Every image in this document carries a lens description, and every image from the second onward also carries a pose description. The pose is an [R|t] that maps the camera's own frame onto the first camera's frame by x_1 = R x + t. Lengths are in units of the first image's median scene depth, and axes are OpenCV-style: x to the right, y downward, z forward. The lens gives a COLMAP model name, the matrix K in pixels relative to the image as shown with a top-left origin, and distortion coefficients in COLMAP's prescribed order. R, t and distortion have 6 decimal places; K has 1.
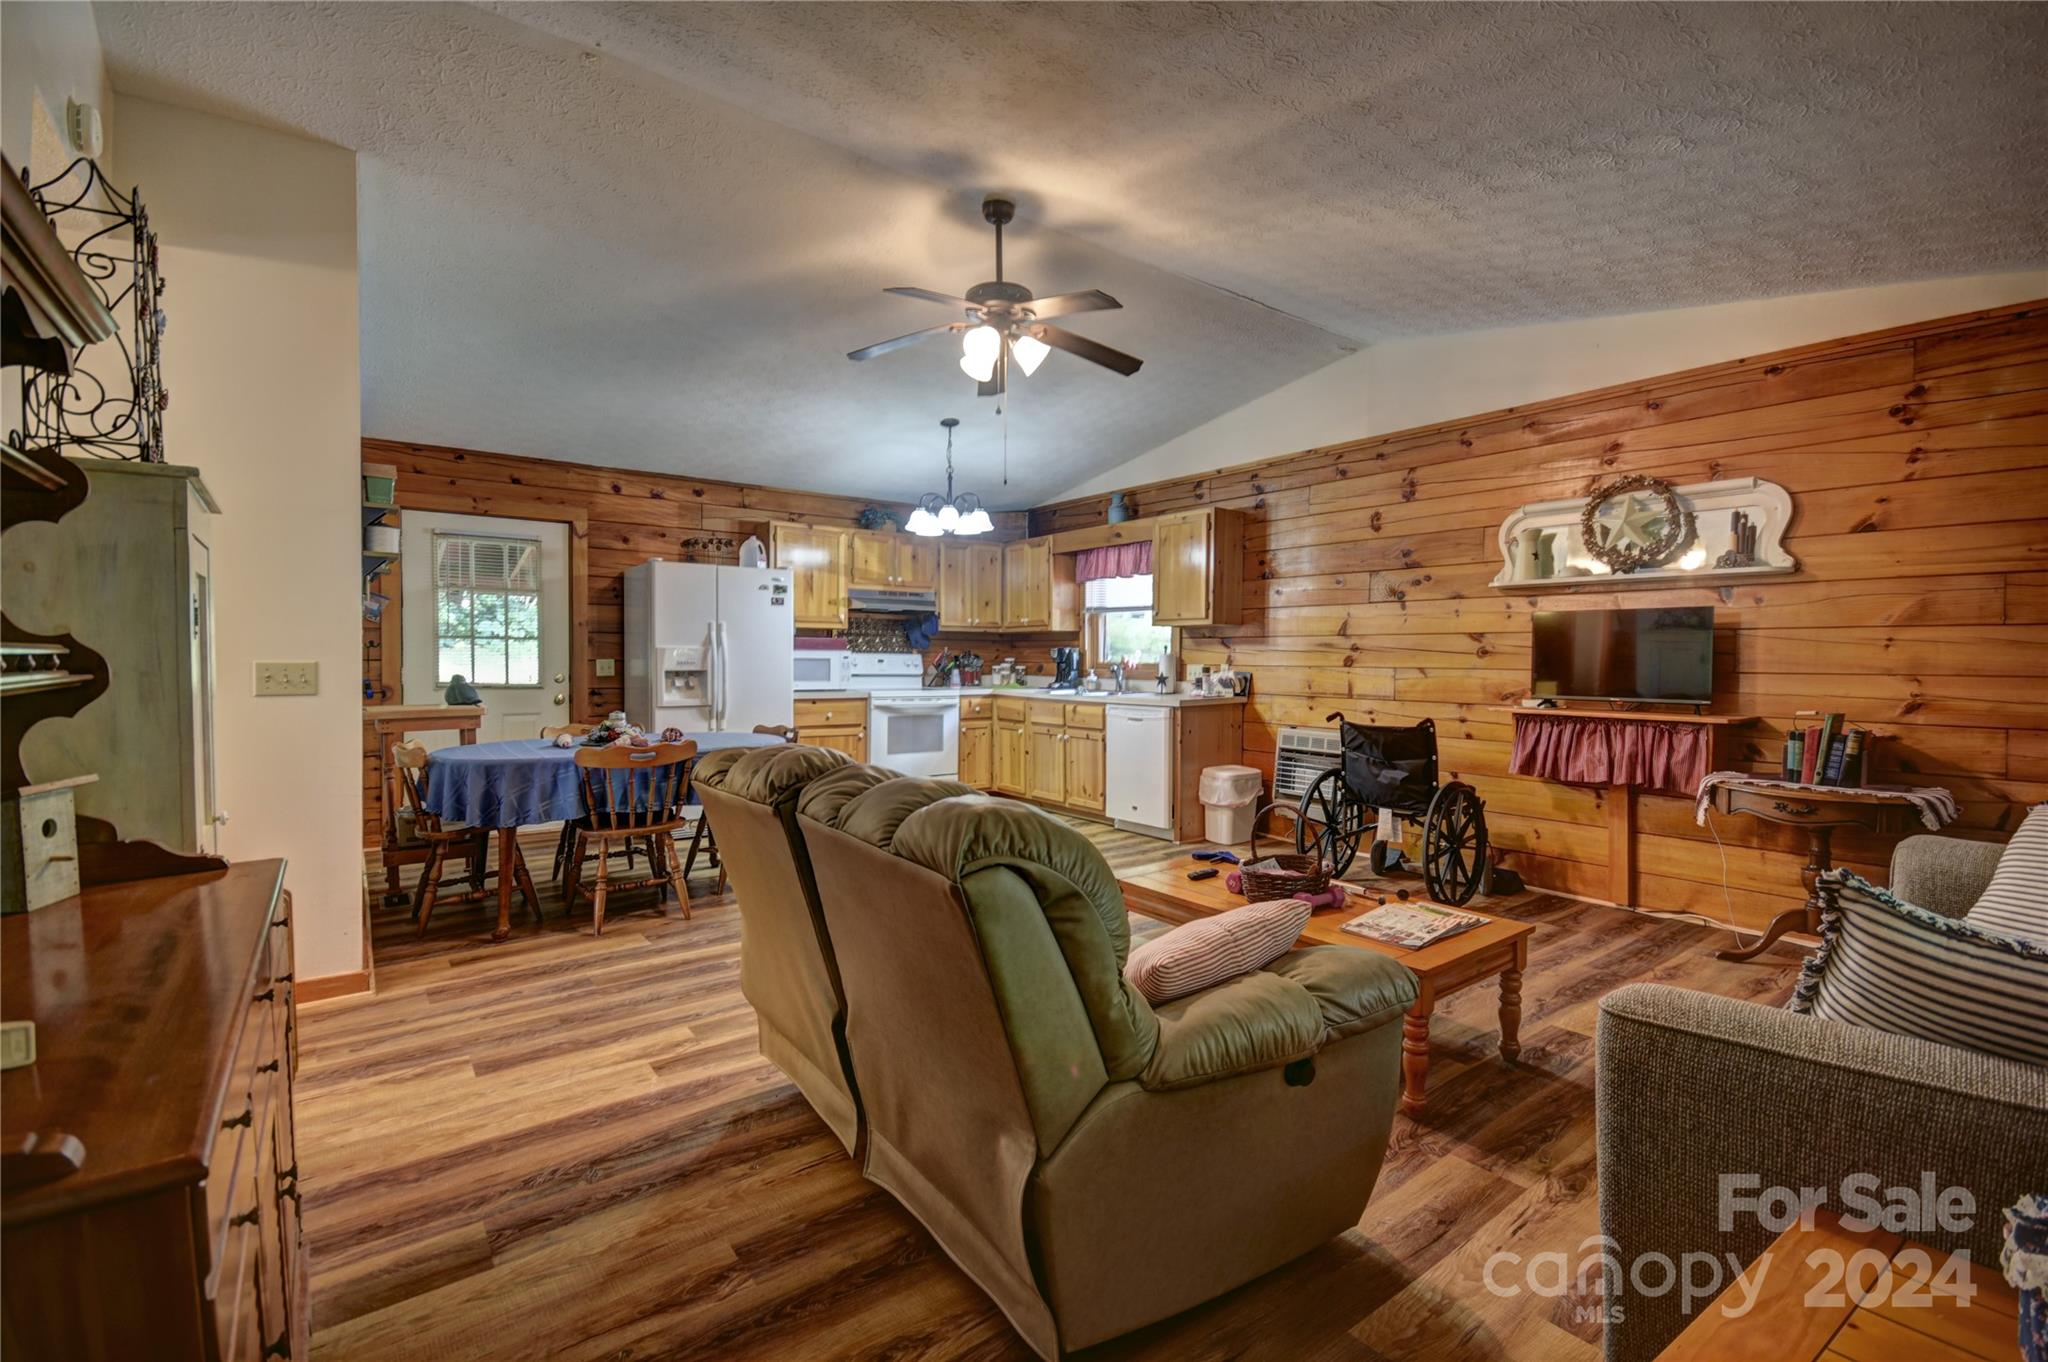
lens RADIAL K [[896.8, 0, 1031.1], [0, 896.8, 676.8], [0, 0, 1]] dist [0.016558, -0.015224]
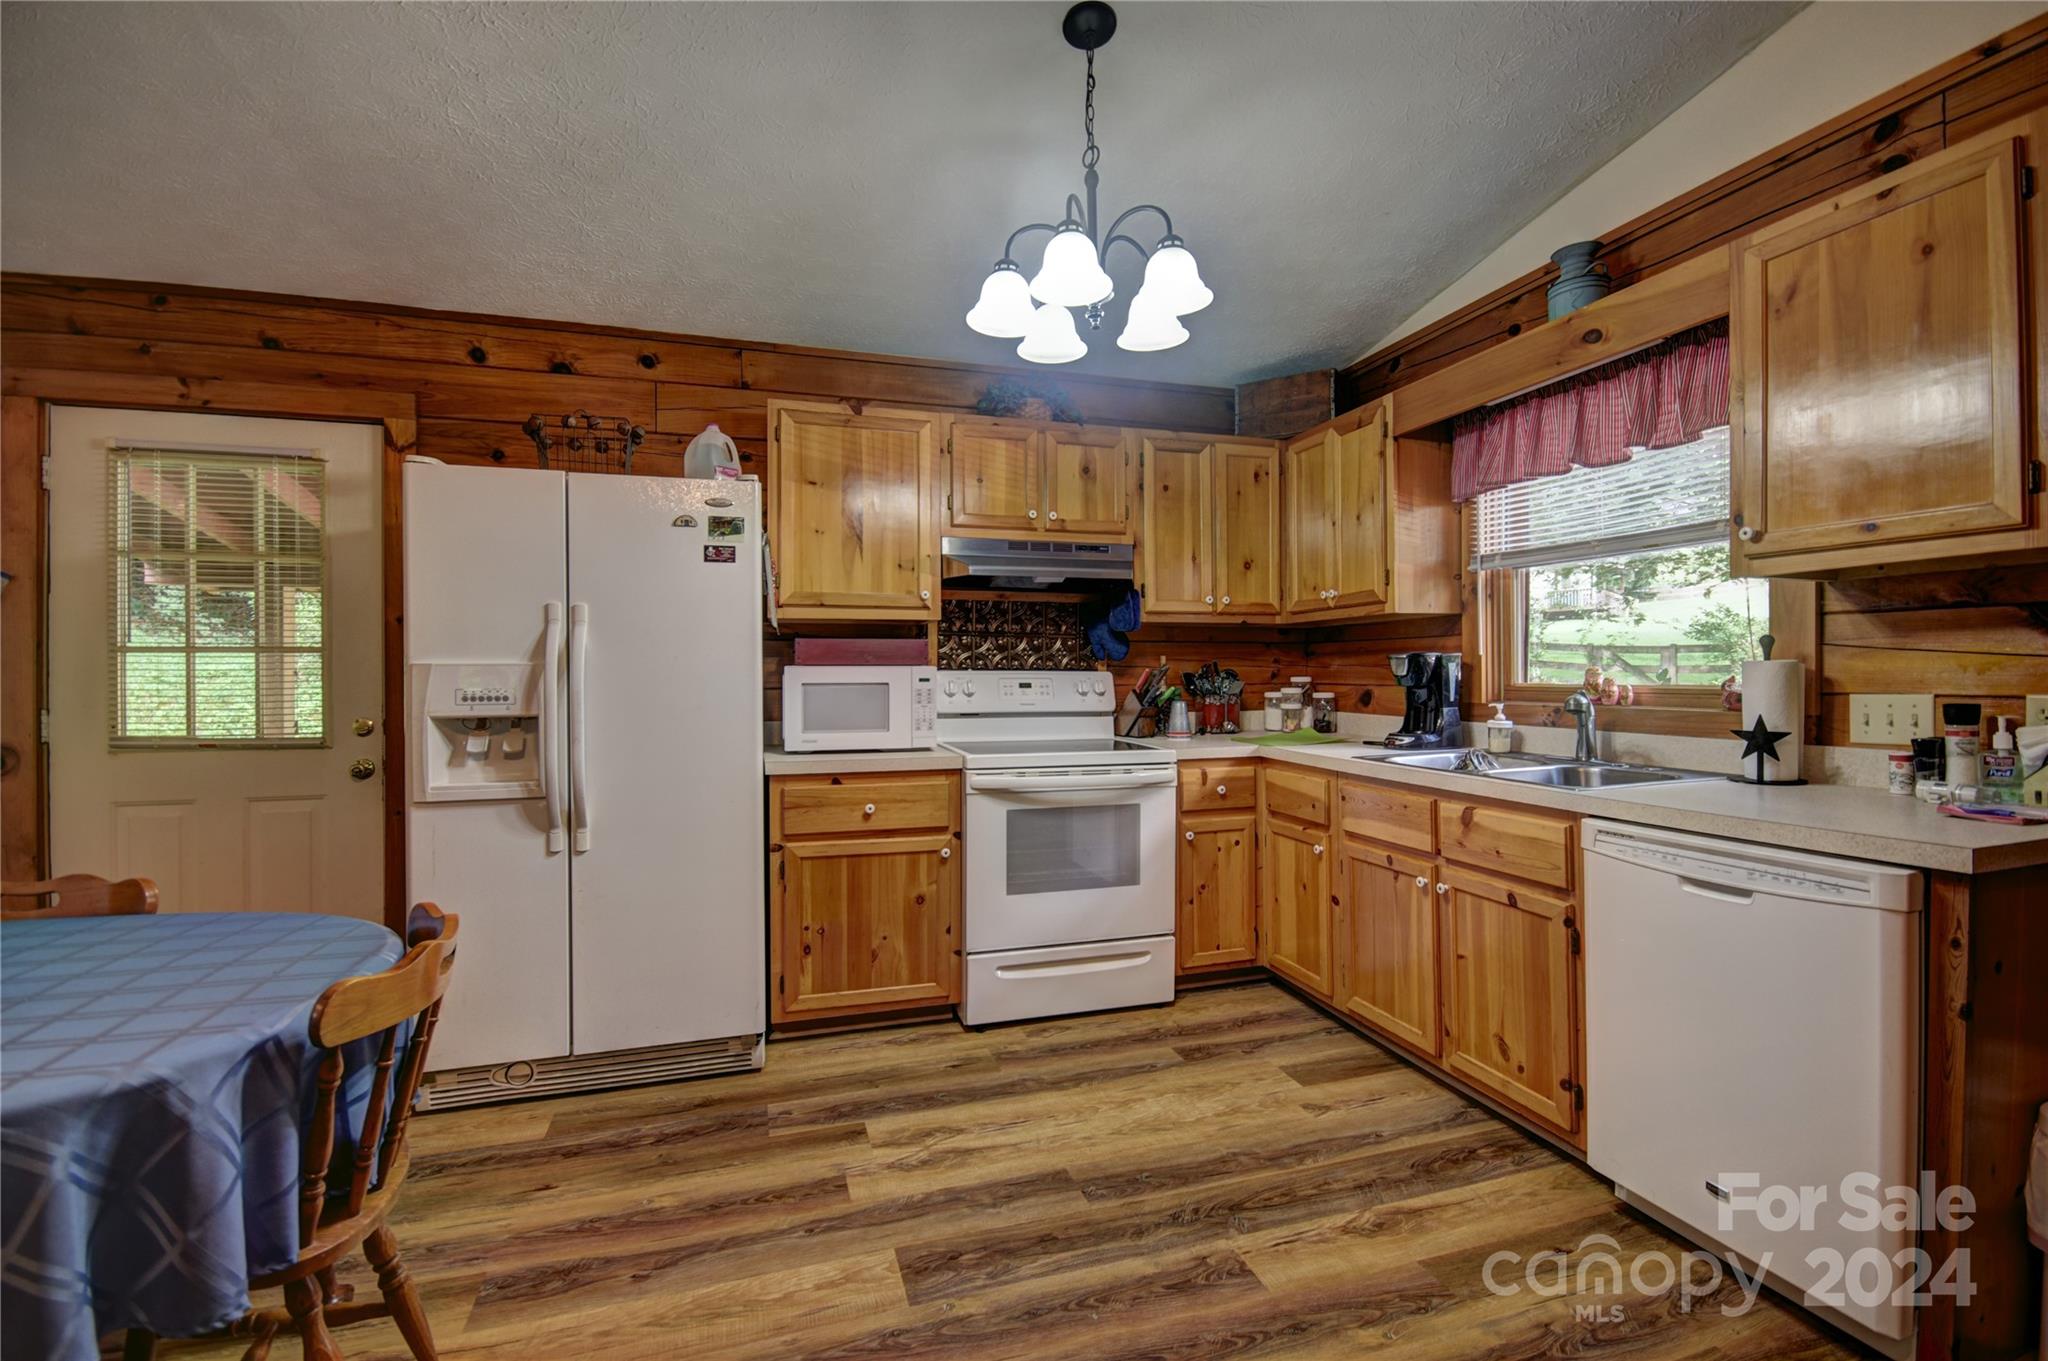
lens RADIAL K [[896.8, 0, 1031.1], [0, 896.8, 676.3], [0, 0, 1]] dist [0.016558, -0.015224]
pose [[0.940316, -0.009504, -0.340169, 0.006032], [0.003229, 0.999814, -0.019006, -0.014253], [0.340287, 0.016773, 0.940172, 0.567732]]
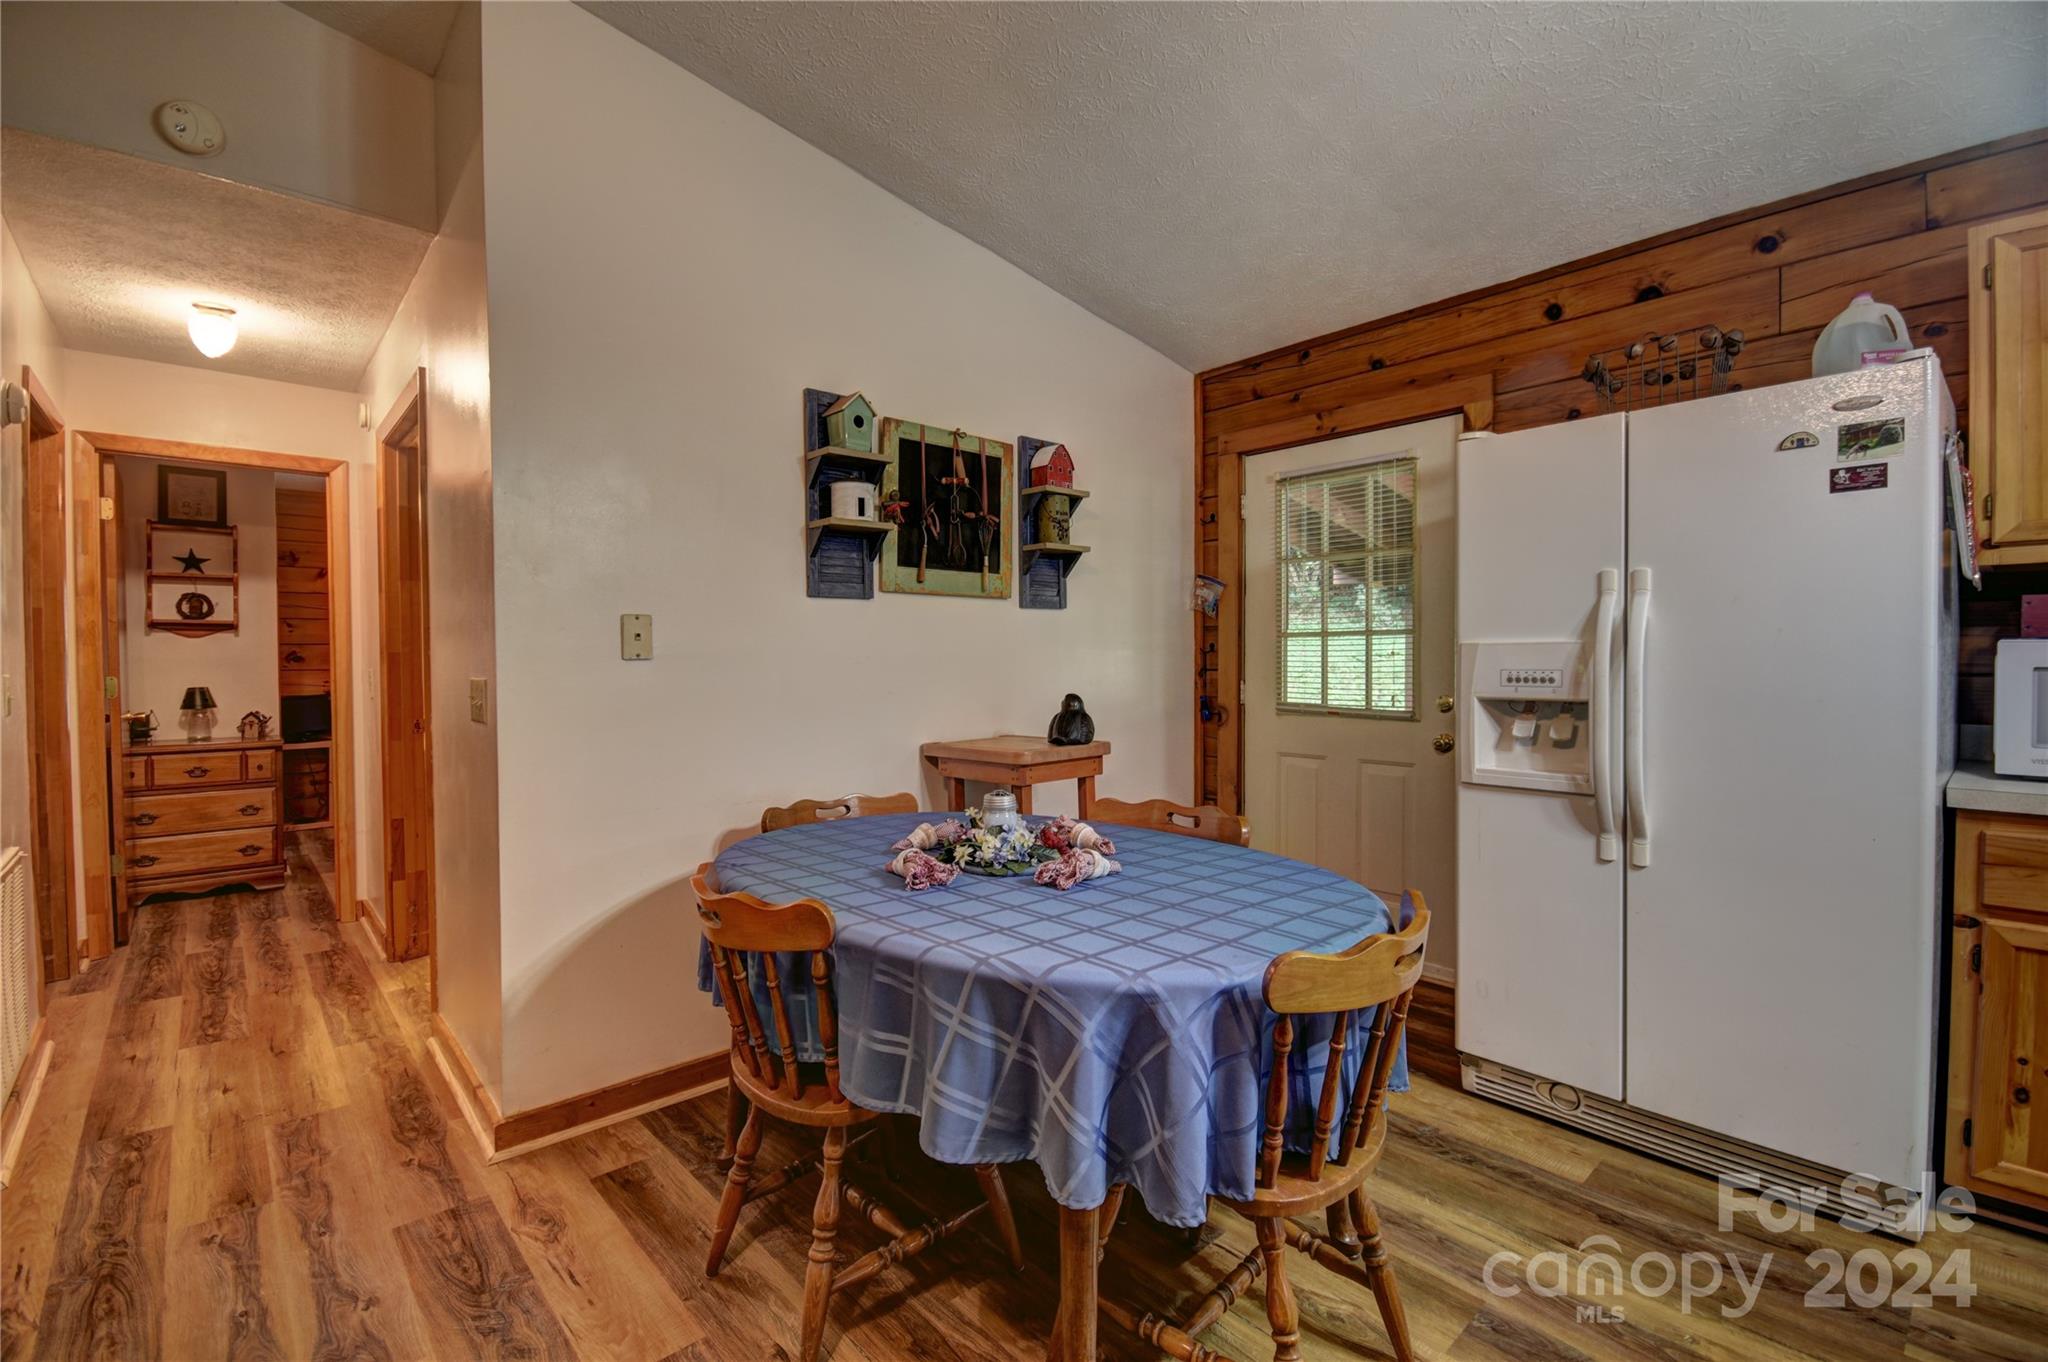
lens RADIAL K [[896.8, 0, 1031.1], [0, 896.8, 676.8], [0, 0, 1]] dist [0.016558, -0.015224]
pose [[0.084579, 0.013464, -0.996326, -0.005144], [-0.014272, 0.999822, 0.012300, -0.015547], [0.996315, 0.013180, 0.084756, 0.618749]]
